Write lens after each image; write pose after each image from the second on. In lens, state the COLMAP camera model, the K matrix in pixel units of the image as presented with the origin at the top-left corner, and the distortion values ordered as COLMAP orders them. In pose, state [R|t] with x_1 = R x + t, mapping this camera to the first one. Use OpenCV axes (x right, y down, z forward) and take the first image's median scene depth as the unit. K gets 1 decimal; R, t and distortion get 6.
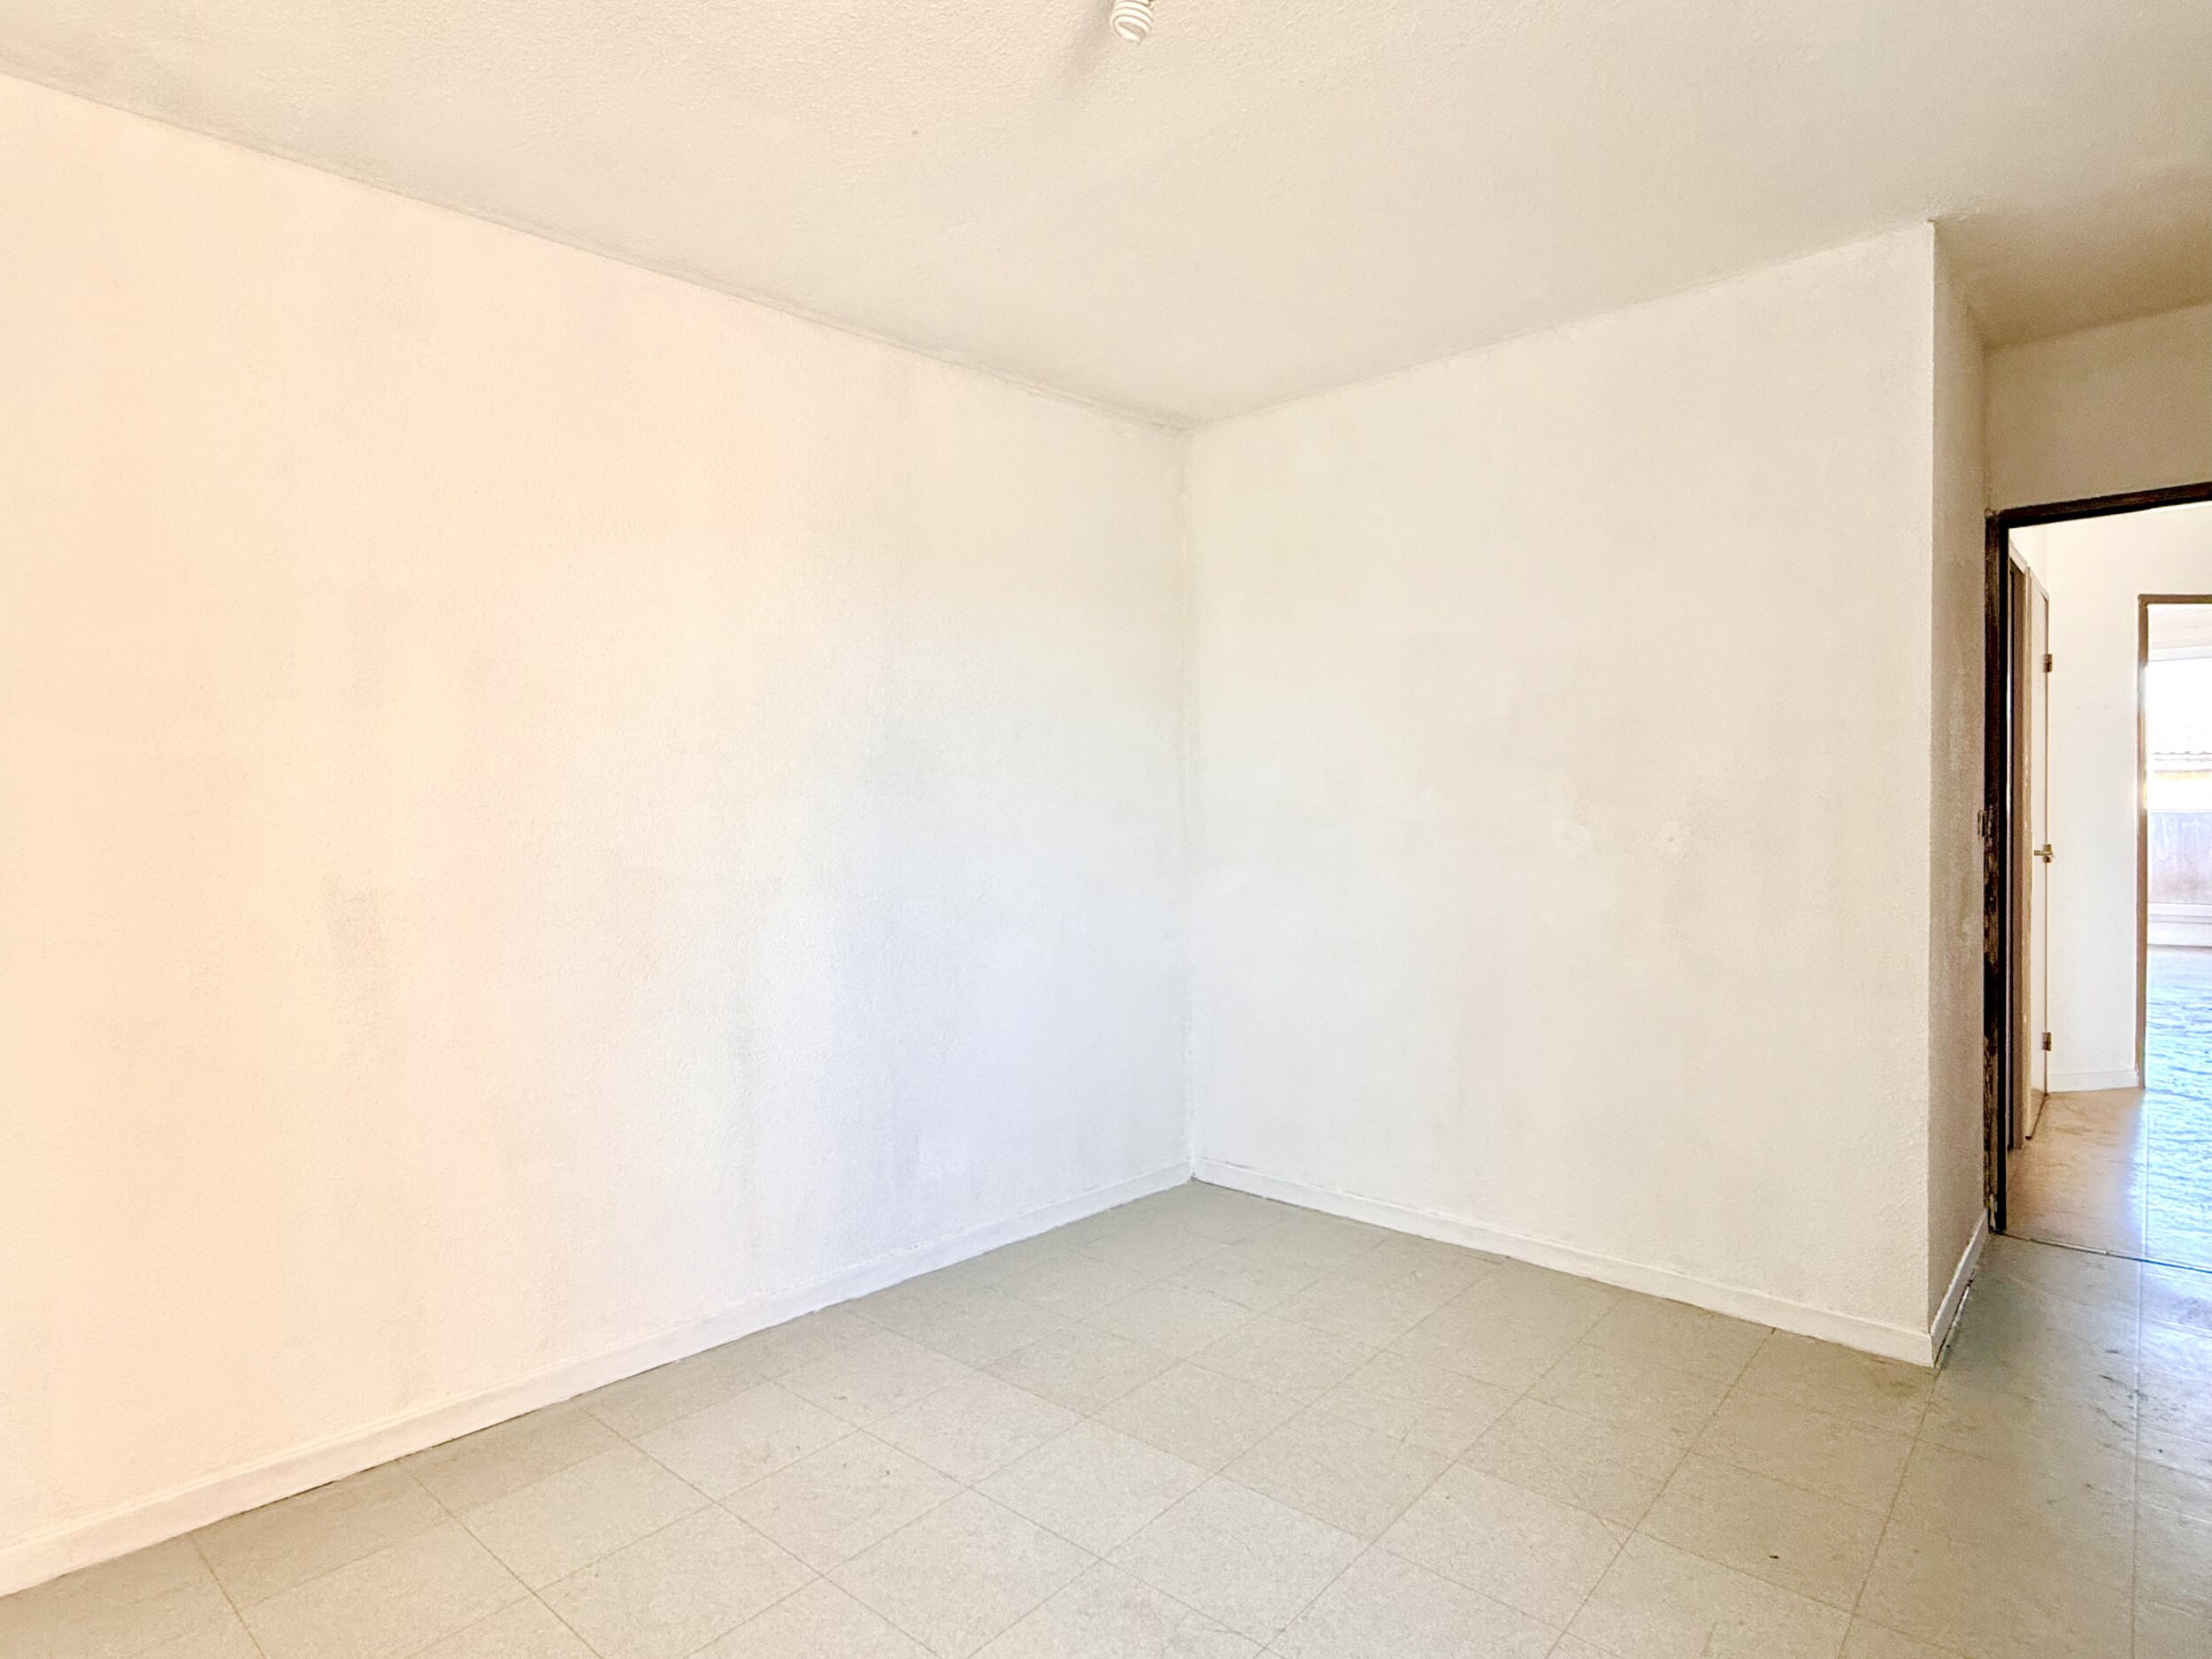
lens RADIAL K [[1205.7, 0, 1106.0], [0, 1205.7, 829.5], [0, 0, 1]] dist [0.002389, 0.001290]
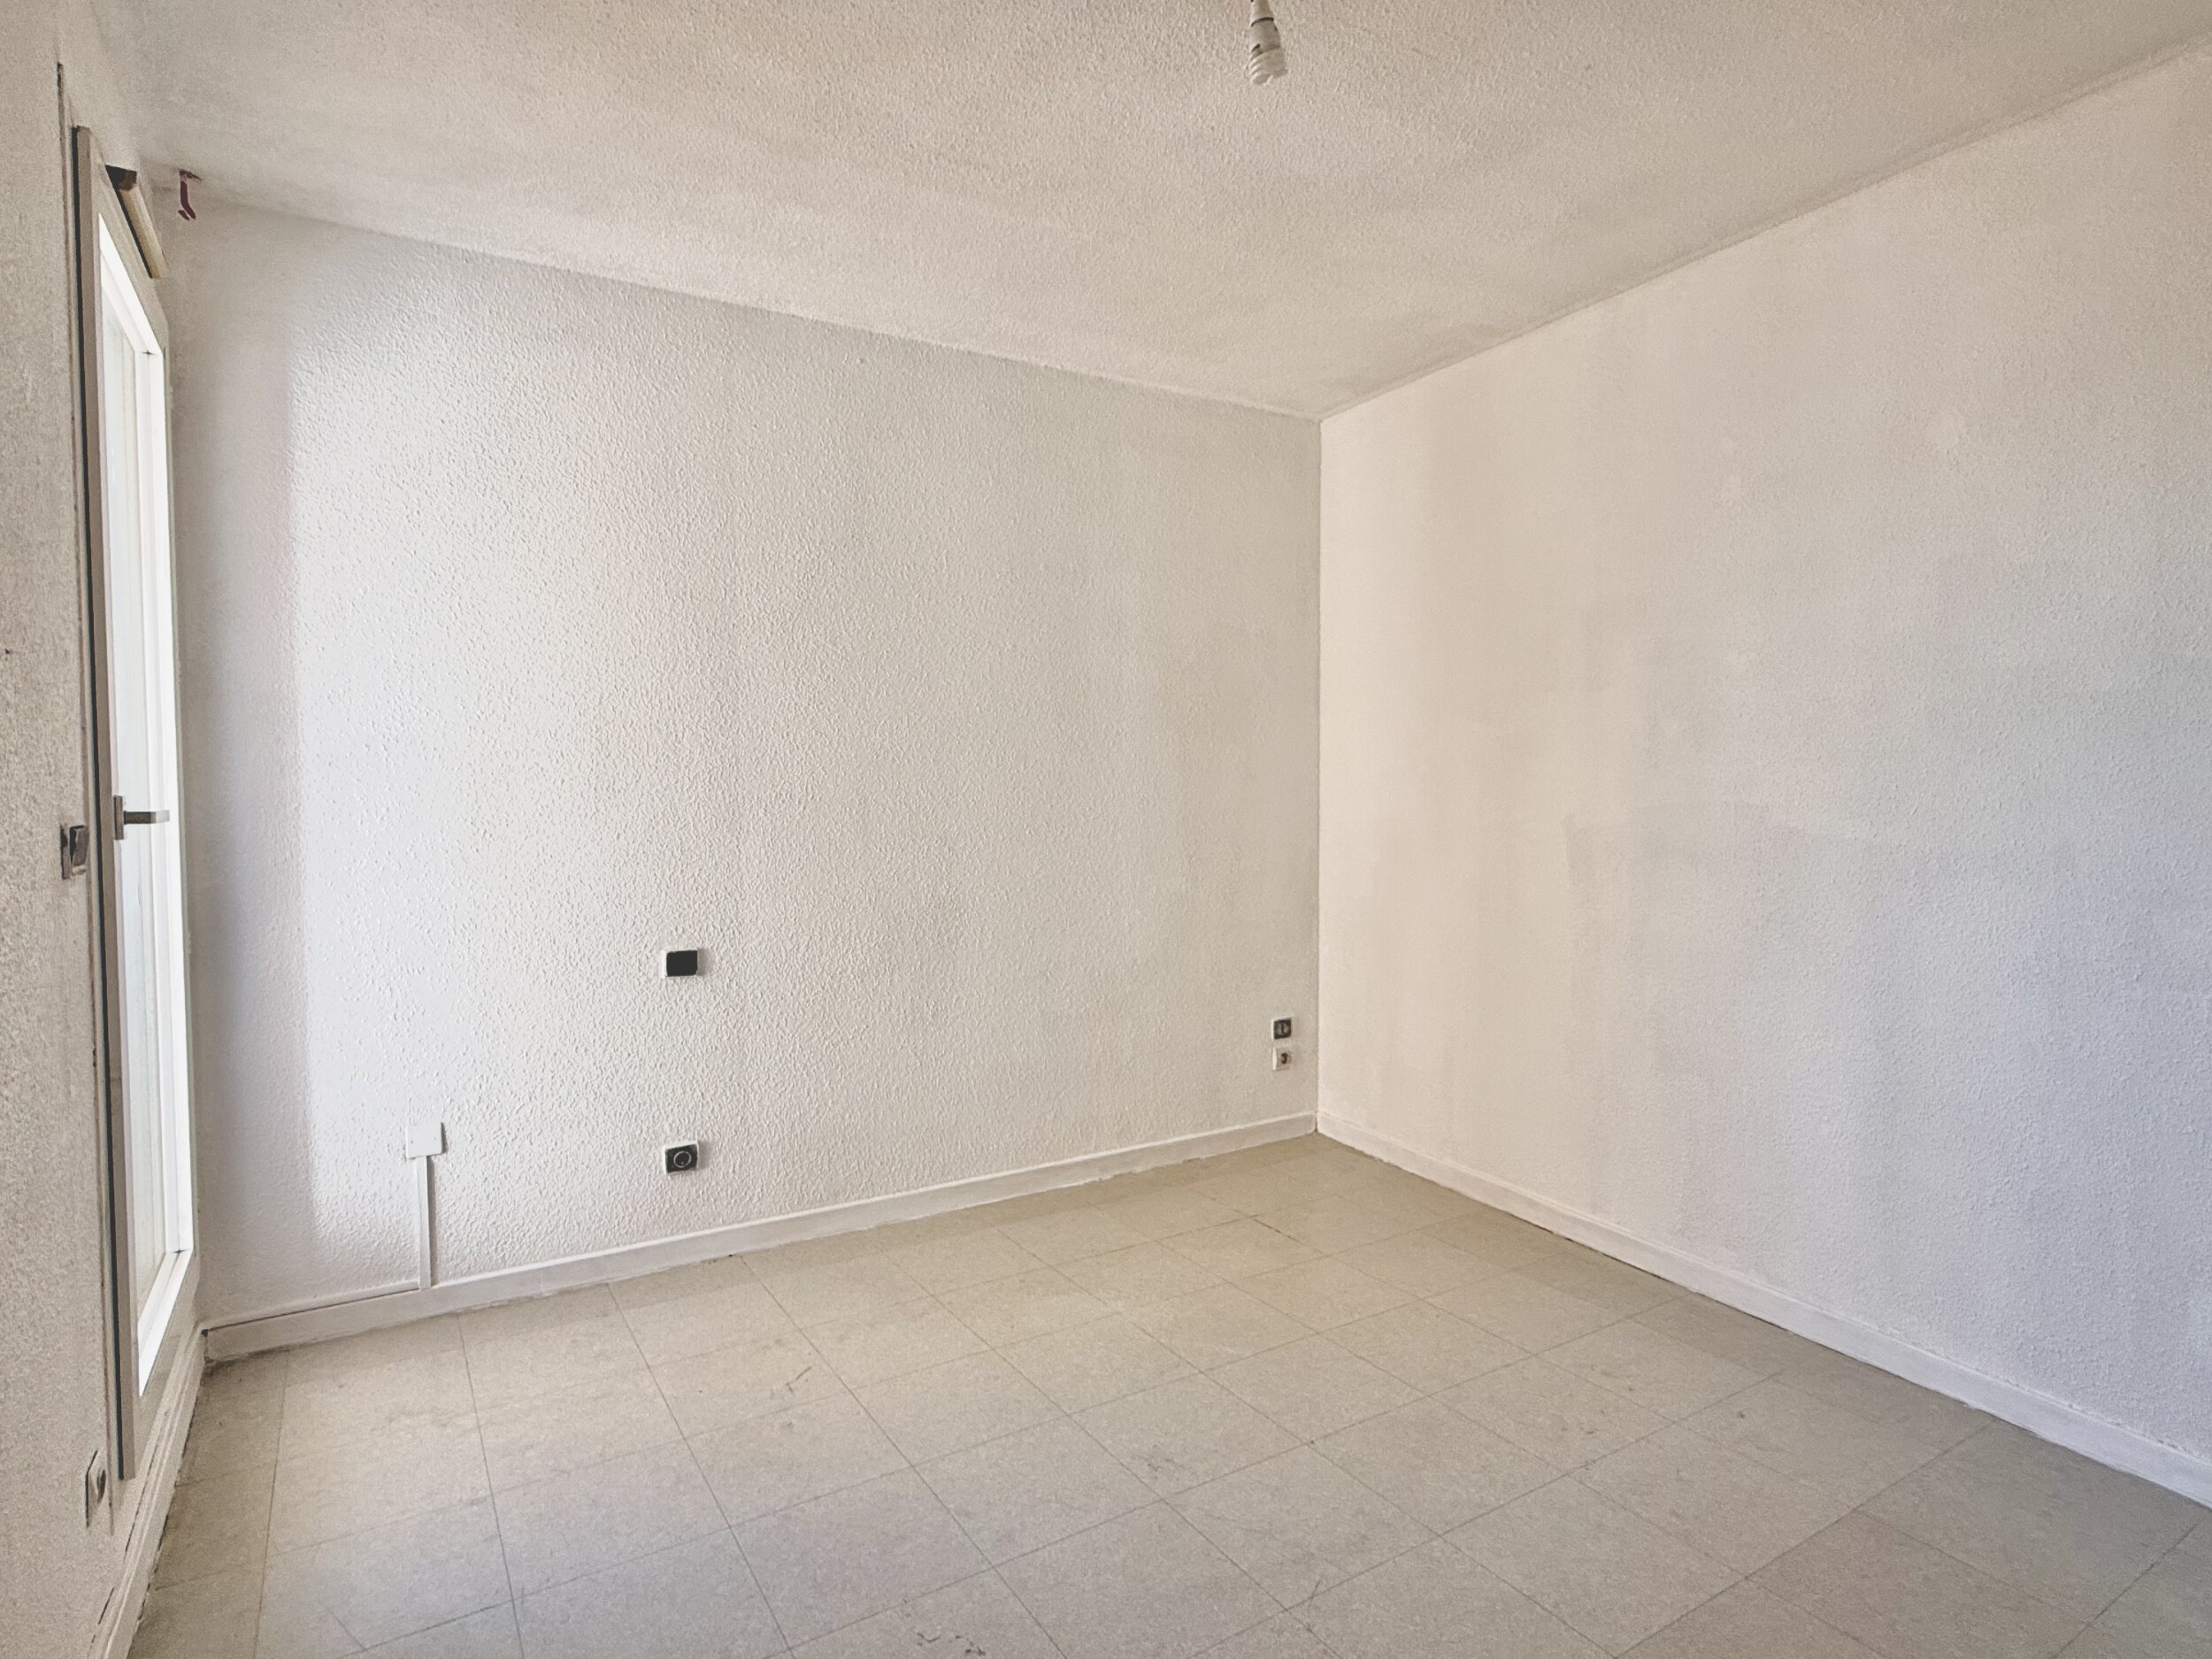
lens RADIAL K [[1205.7, 0, 1106.0], [0, 1205.7, 829.5], [0, 0, 1]] dist [0.002389, 0.001290]
pose [[-0.289121, 0.056964, -0.955596, 0.835897], [-0.015713, 0.997811, 0.064235, -0.025067], [0.957163, 0.033587, -0.287594, 0.854431]]
